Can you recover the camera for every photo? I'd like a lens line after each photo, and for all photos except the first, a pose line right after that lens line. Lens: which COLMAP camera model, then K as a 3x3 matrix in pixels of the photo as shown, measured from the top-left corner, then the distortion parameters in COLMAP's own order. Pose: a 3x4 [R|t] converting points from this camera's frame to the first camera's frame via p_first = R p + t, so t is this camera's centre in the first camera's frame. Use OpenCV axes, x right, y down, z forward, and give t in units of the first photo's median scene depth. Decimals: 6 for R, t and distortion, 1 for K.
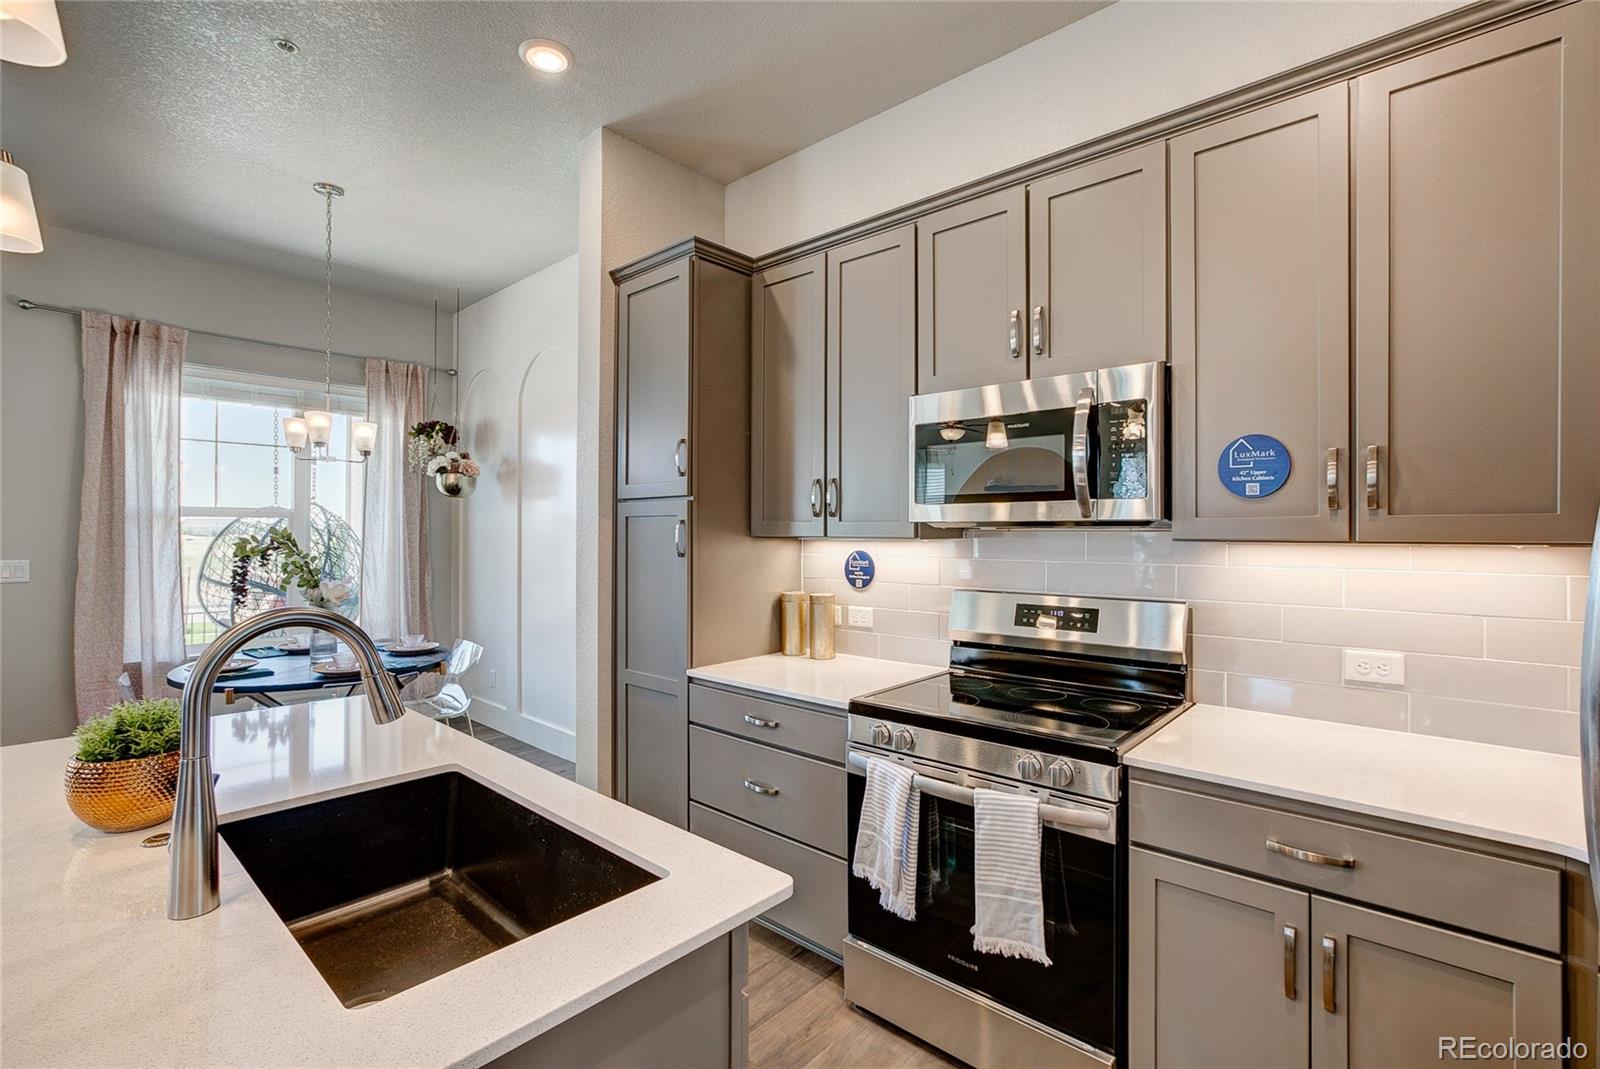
lens RADIAL K [[734.1, 0, 805.9], [0, 734.1, 527.9], [0, 0, 1]] dist [-0.028389, 0.014345]
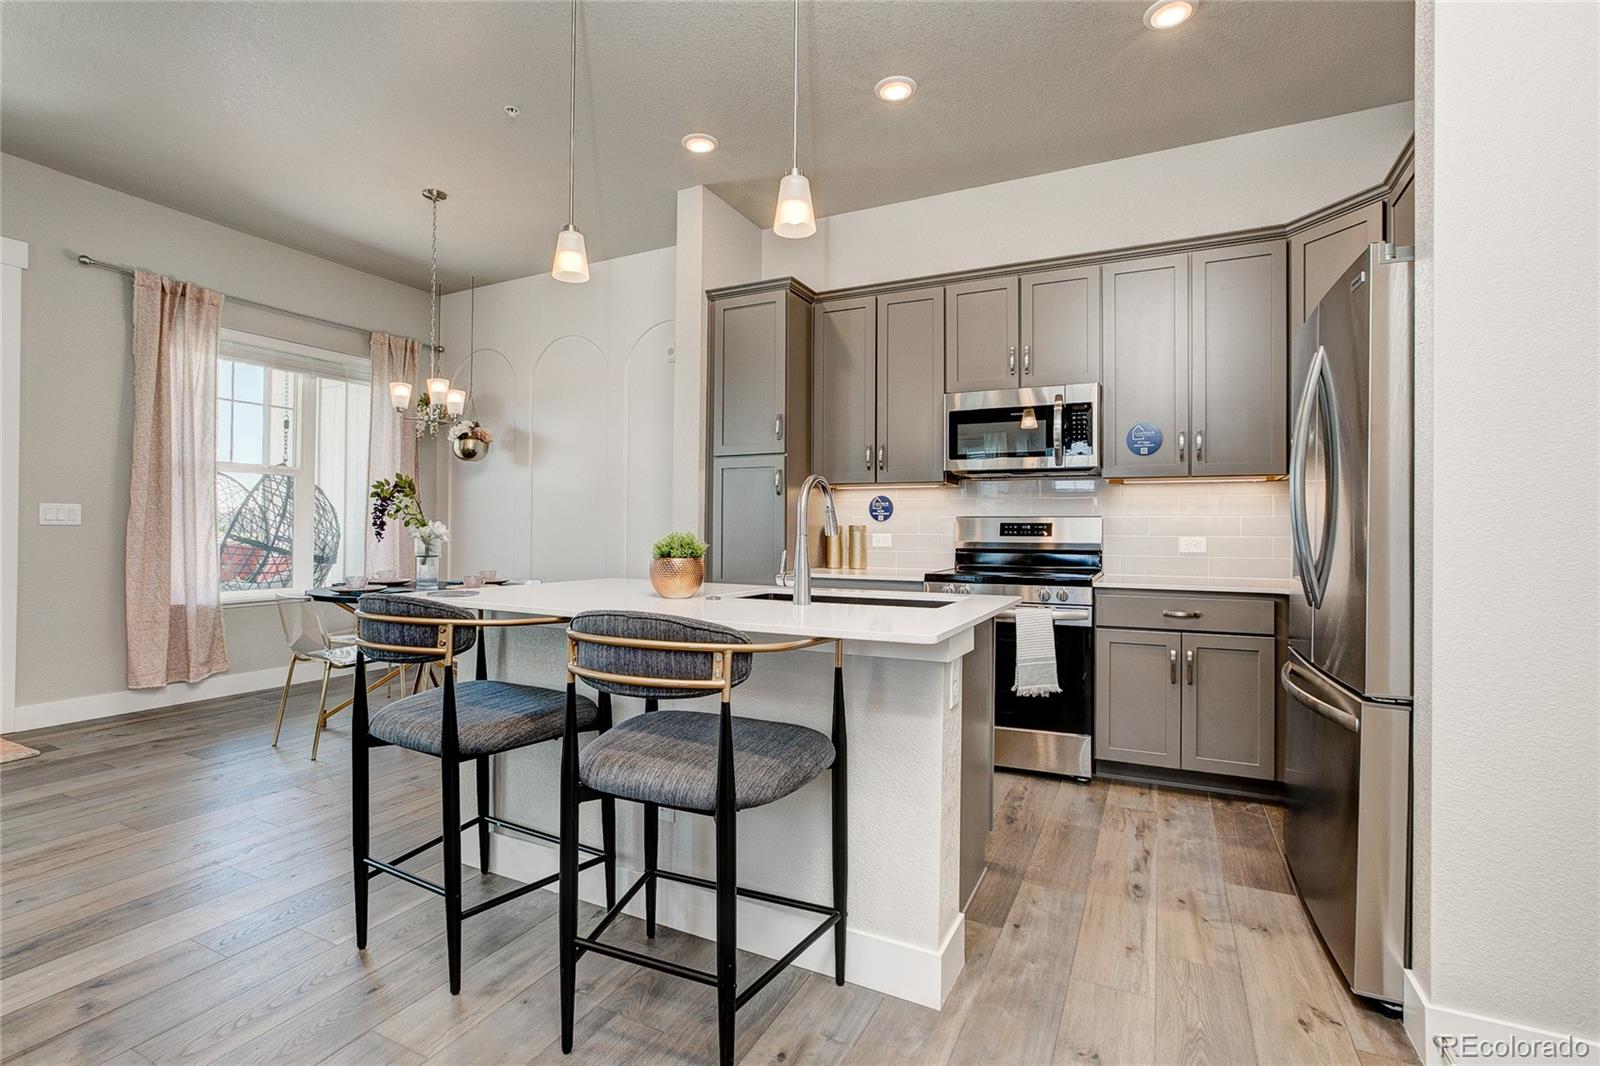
lens RADIAL K [[734.1, 0, 803.9], [0, 734.1, 522.7], [0, 0, 1]] dist [-0.028389, 0.014345]
pose [[0.964934, 0.007741, 0.262380, -0.472032], [-0.007513, 0.999970, -0.001875, 0.090173], [-0.262386, -0.000162, 0.964963, -0.393500]]
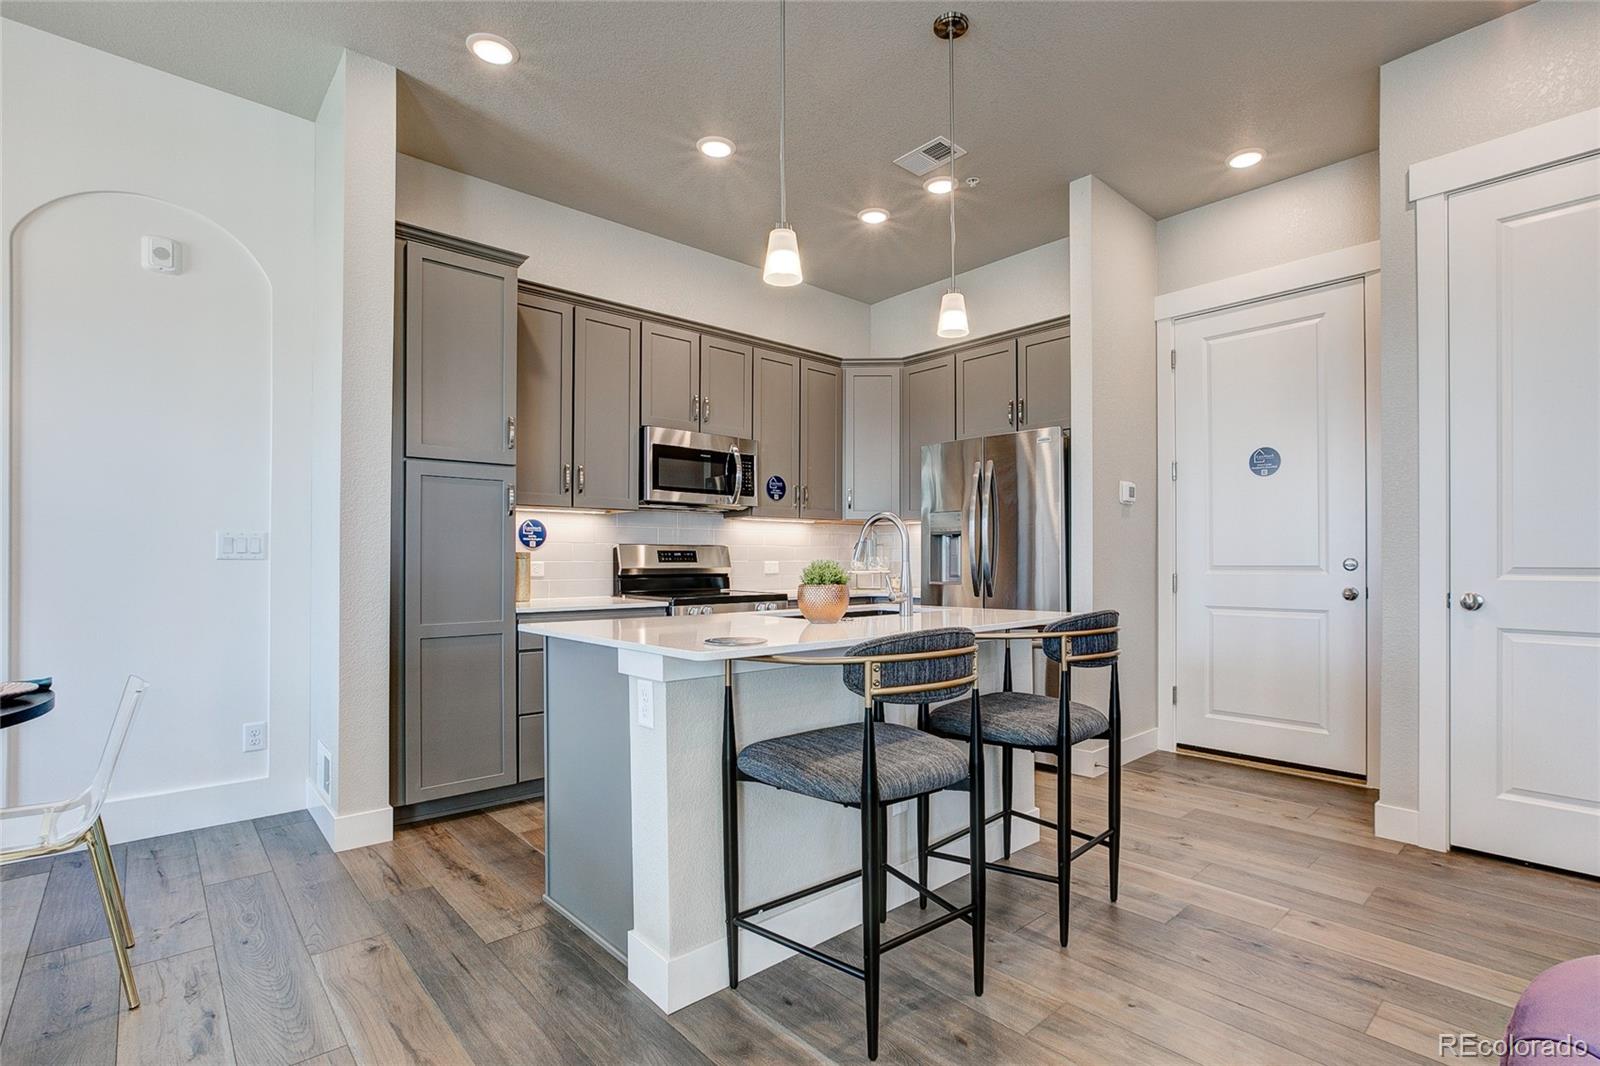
lens RADIAL K [[734.1, 0, 831.1], [0, 734.1, 566.6], [0, 0, 1]] dist [-0.028389, 0.014345]
pose [[0.105206, -0.008832, 0.994411, -1.212672], [-0.006137, 0.999936, 0.009531, 0.102720], [-0.994431, -0.007105, 0.105145, 0.322090]]
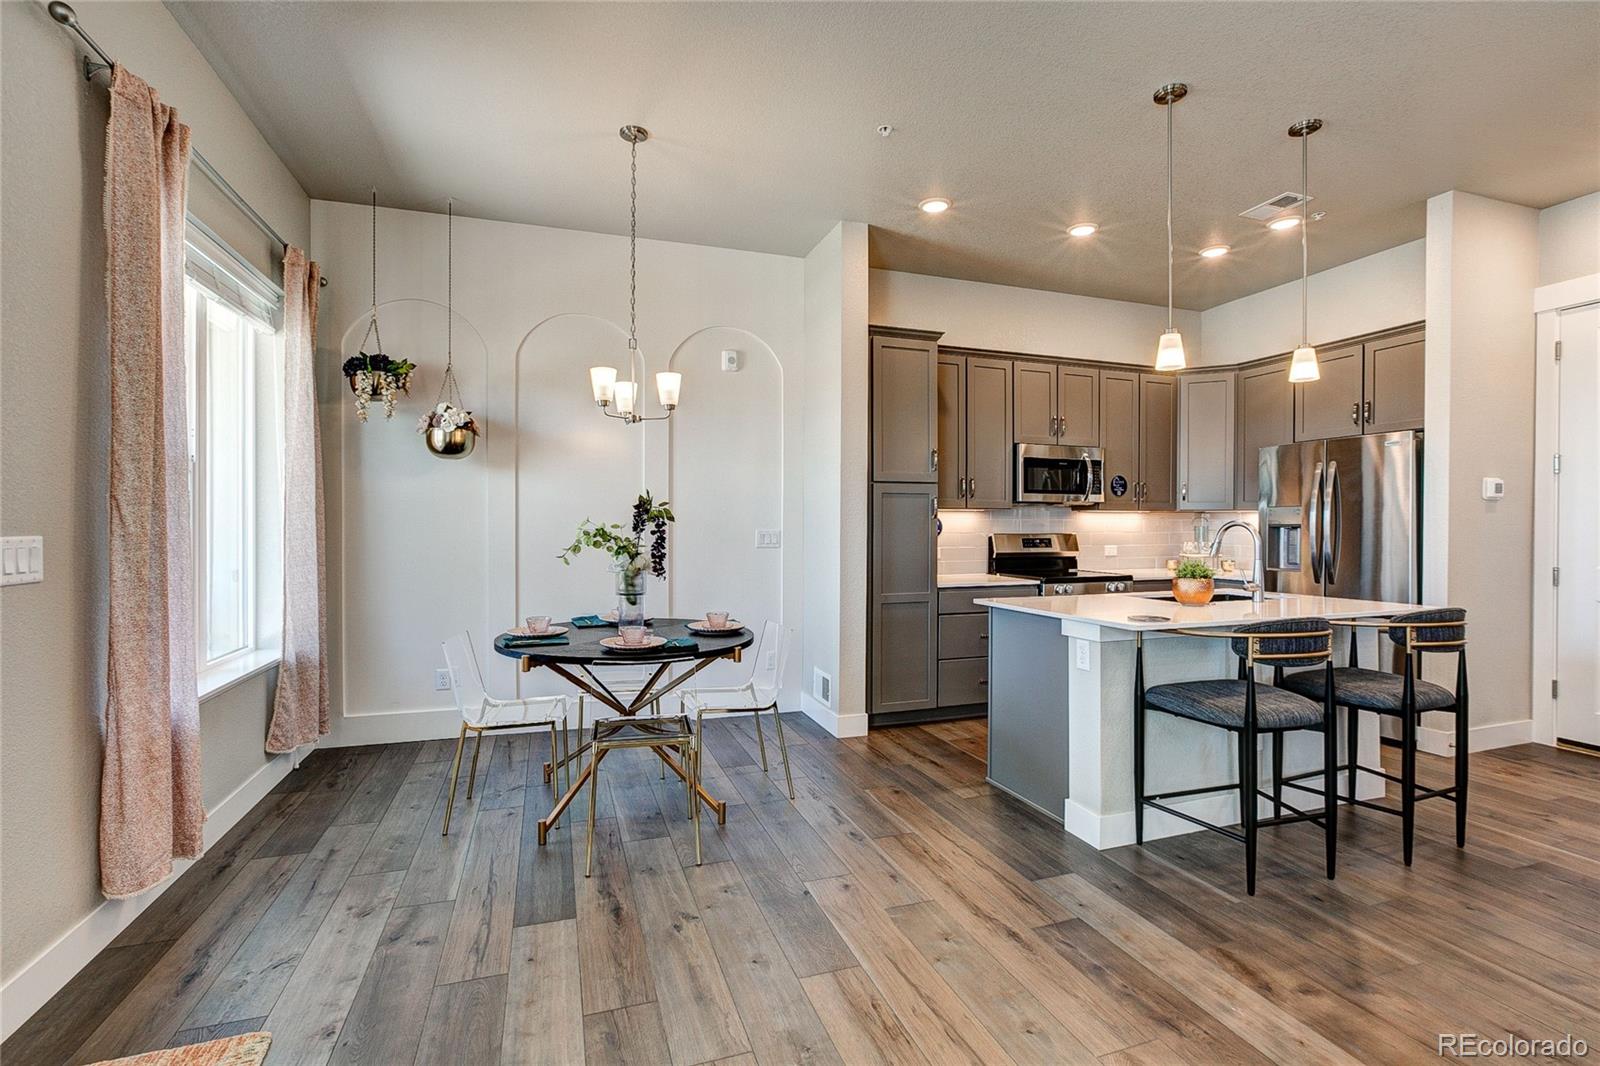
lens RADIAL K [[734.1, 0, 803.2], [0, 734.1, 530.2], [0, 0, 1]] dist [-0.028389, 0.014345]
pose [[0.486654, -0.008271, 0.873556, -1.695524], [-0.008076, 0.999870, 0.013966, 0.042160], [-0.873557, -0.013851, 0.486524, 0.403485]]
